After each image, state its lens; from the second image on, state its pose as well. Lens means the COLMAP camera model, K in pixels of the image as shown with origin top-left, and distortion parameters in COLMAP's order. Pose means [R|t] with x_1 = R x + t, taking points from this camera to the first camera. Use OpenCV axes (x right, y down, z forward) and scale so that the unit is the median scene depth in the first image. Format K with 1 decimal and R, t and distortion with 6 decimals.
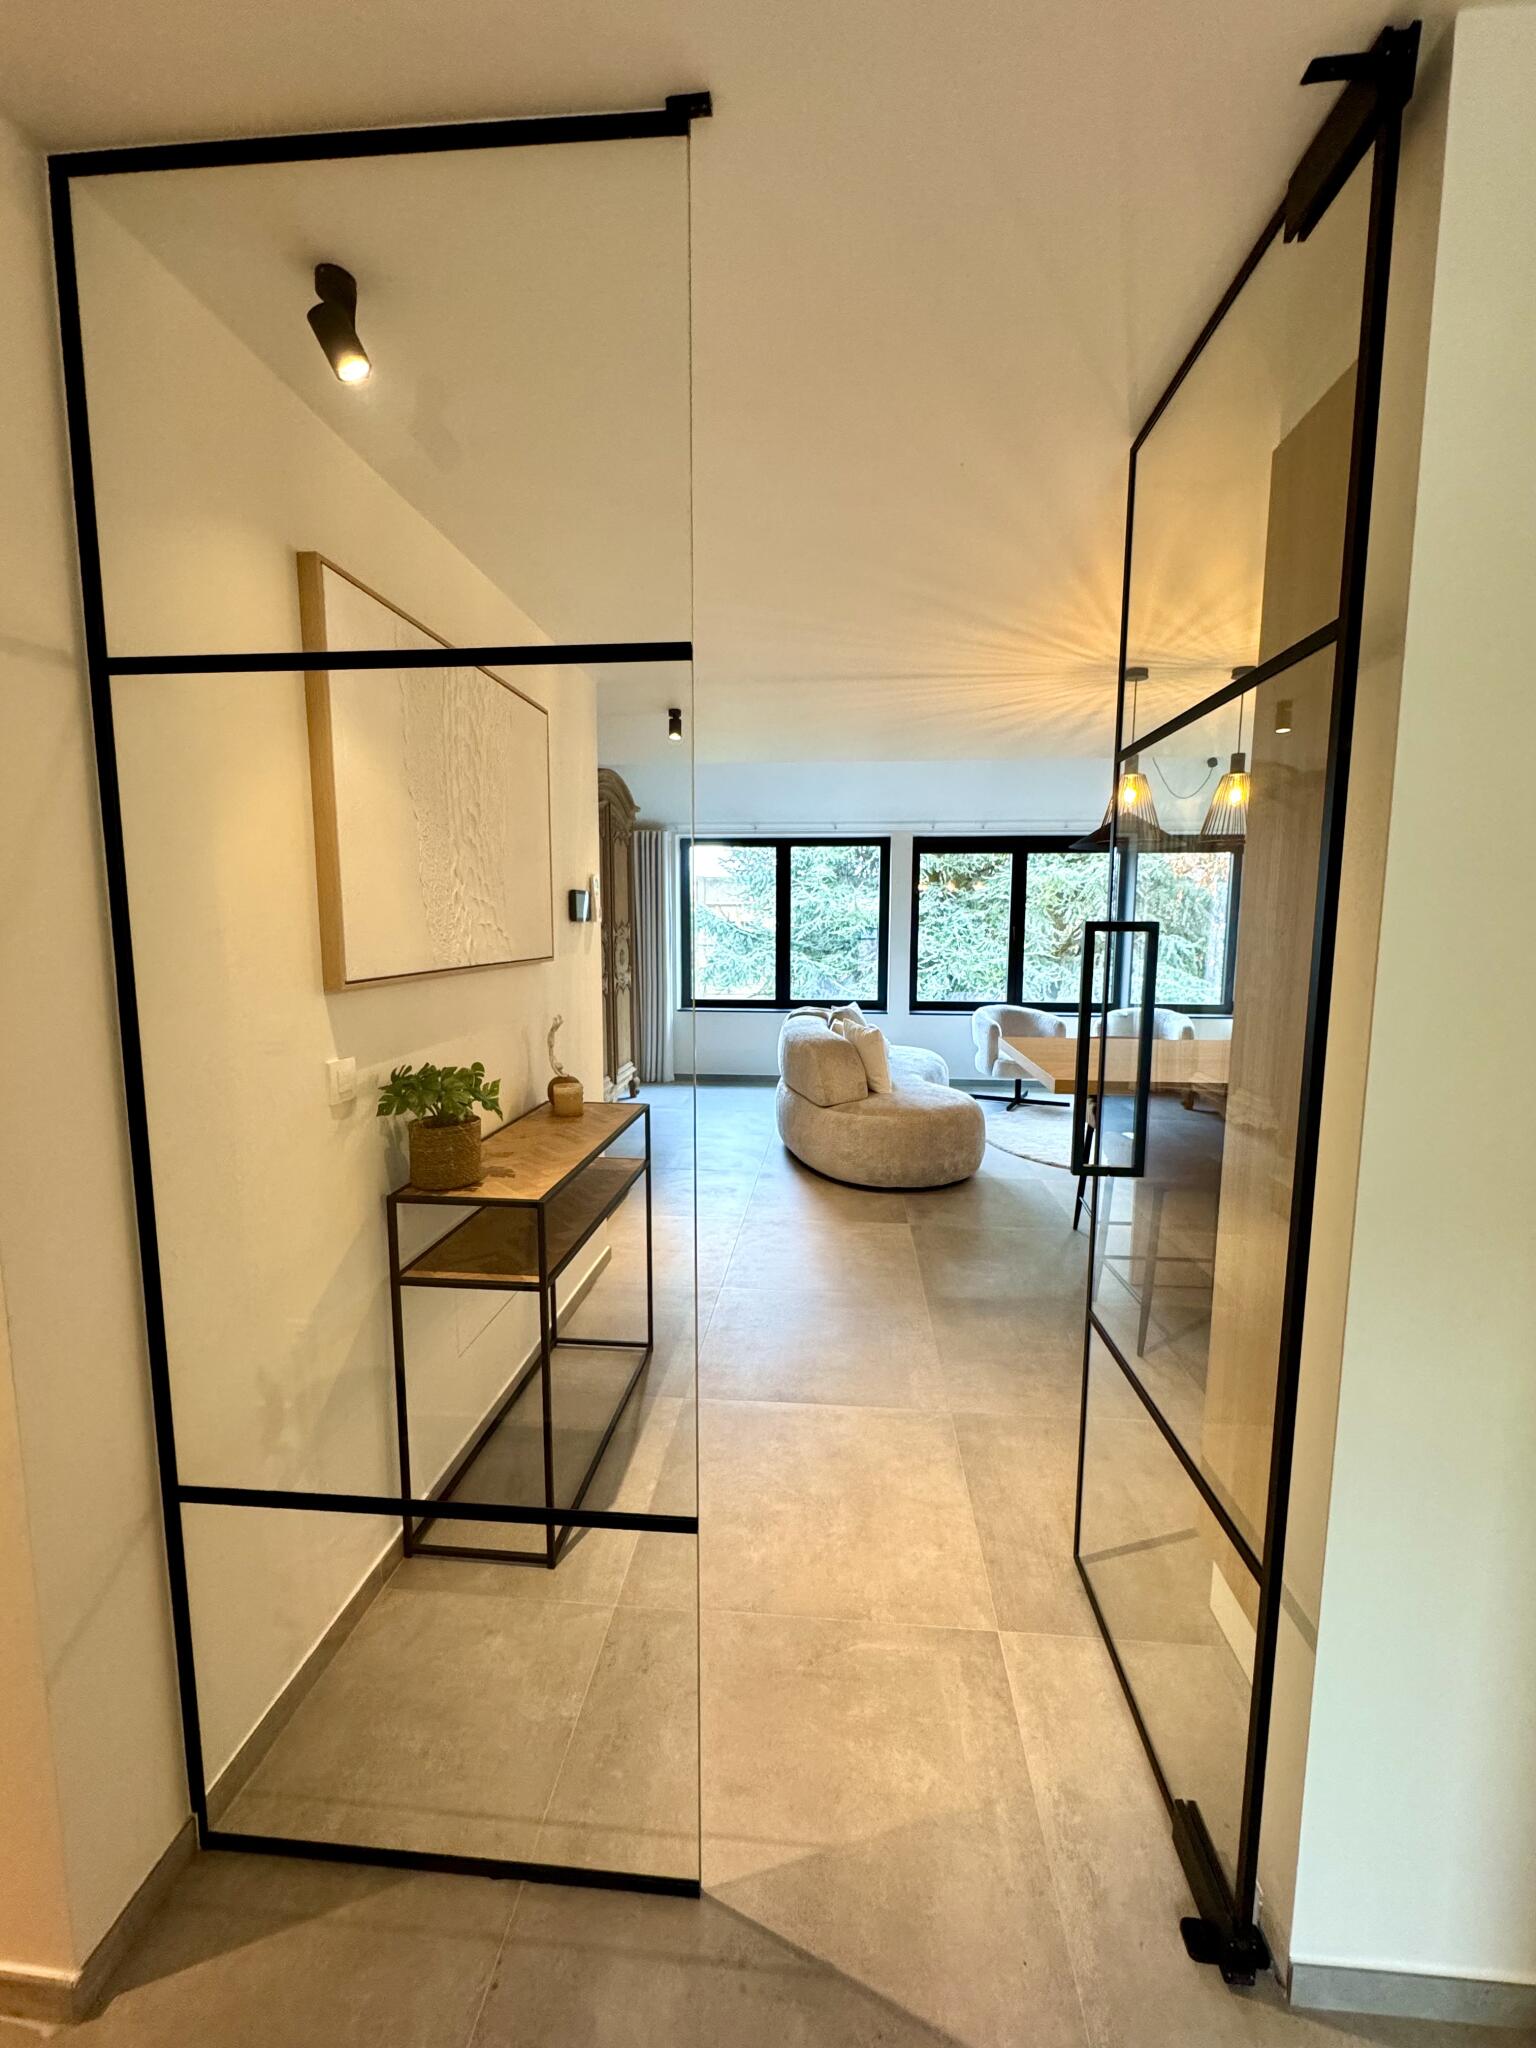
lens RADIAL K [[823.4, 0, 769.4], [0, 823.4, 1024.8], [0, 0, 1]] dist [0.000482, -0.000104]
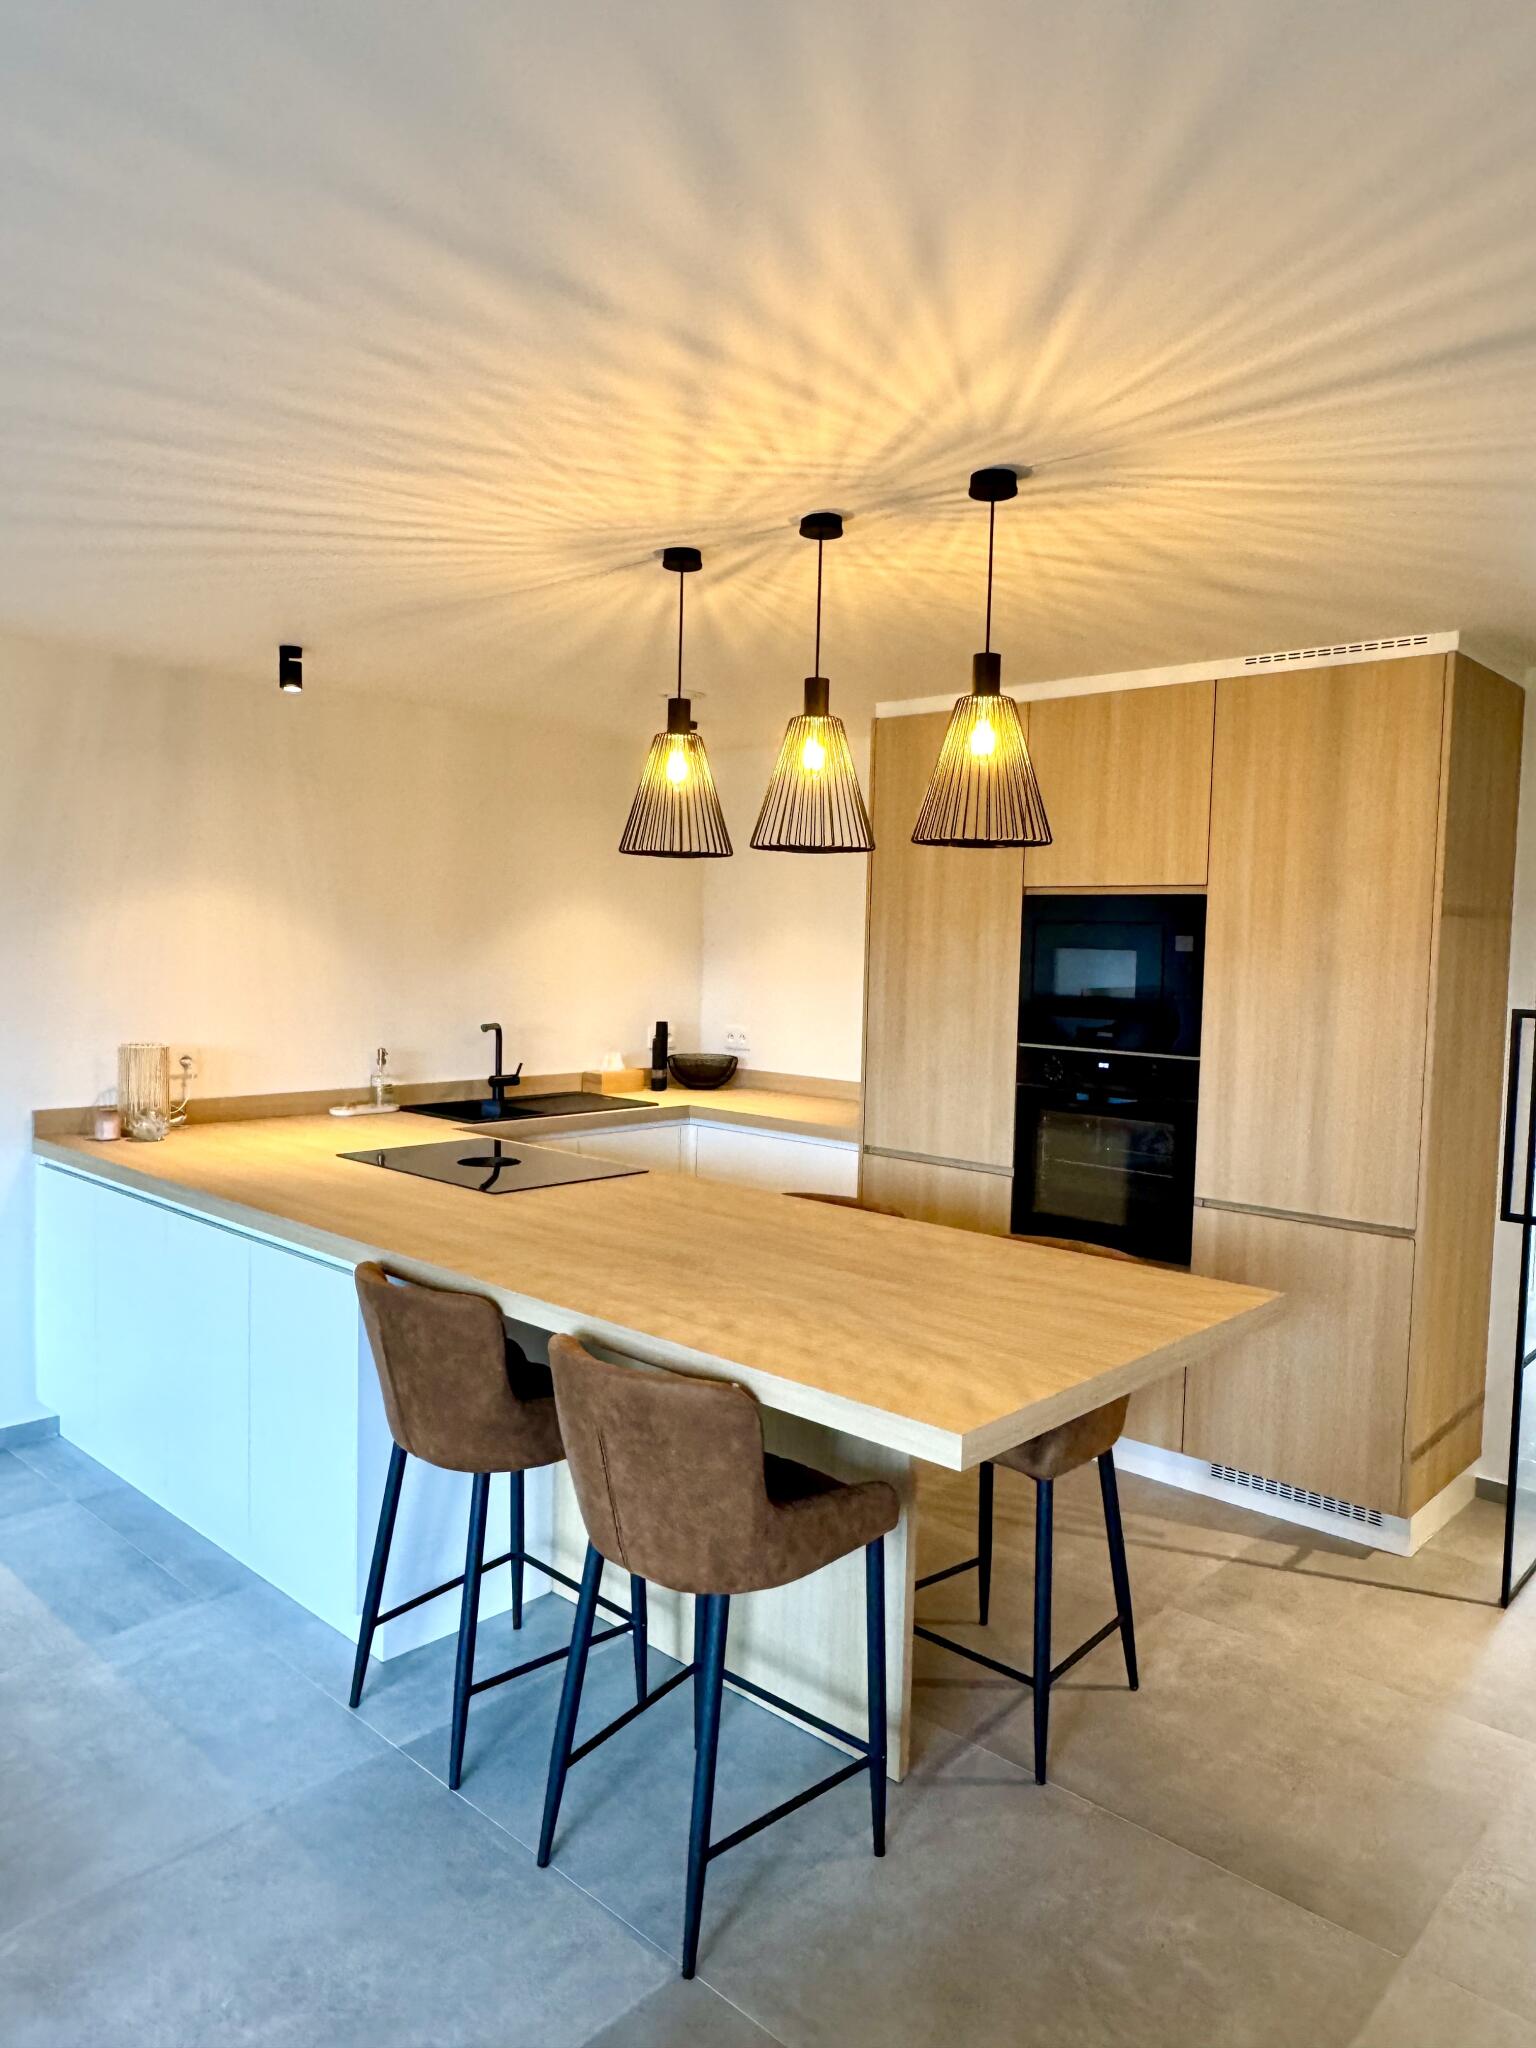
lens RADIAL K [[1358.7, 0, 761.4], [0, 1358.7, 1028.0], [0, 0, 1]] dist [0.001312, 0.001414]
pose [[-0.780417, -0.064930, 0.621879, 0.039828], [0.050886, 0.984699, 0.166672, -0.200099], [-0.623185, 0.161718, -0.765171, 1.324622]]
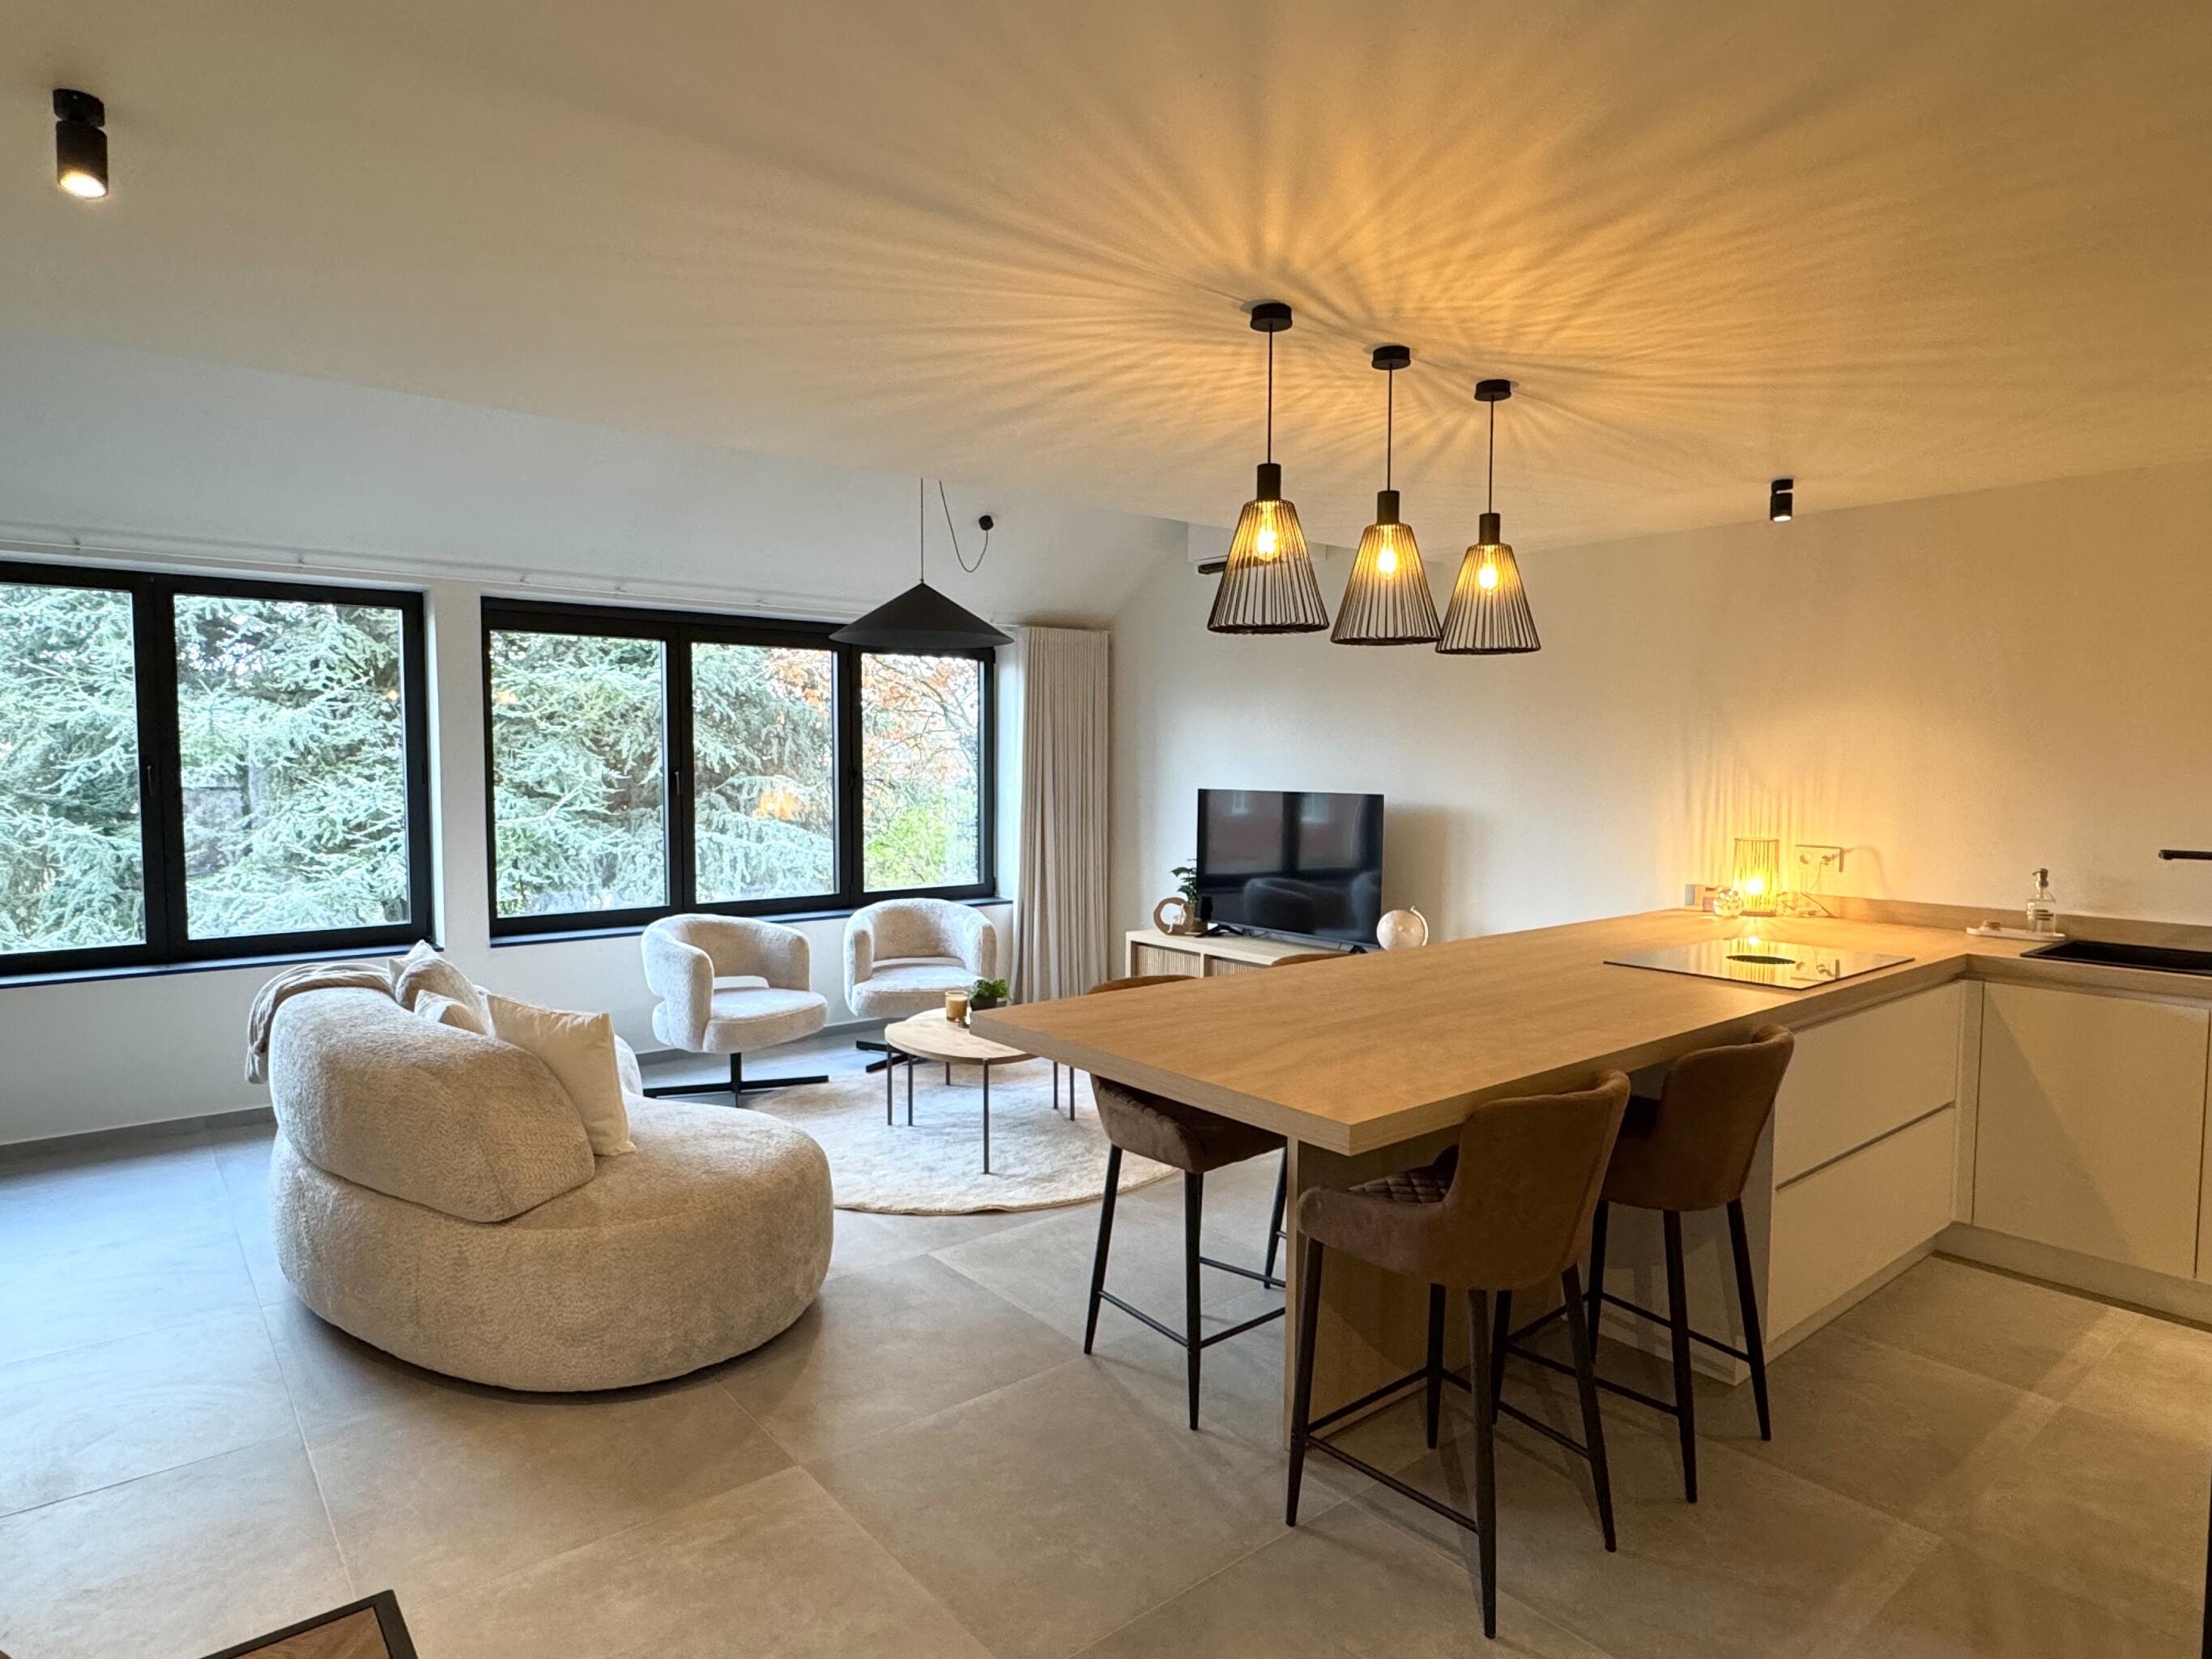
lens RADIAL K [[1243.2, 0, 1111.3], [0, 1243.2, 835.6], [0, 0, 1]] dist [0.004052, -0.000416]
pose [[0.725194, -0.045401, 0.687046, -0.154745], [0.085571, 0.996031, -0.024503, -0.062324], [-0.683206, 0.076561, 0.726201, 0.396242]]
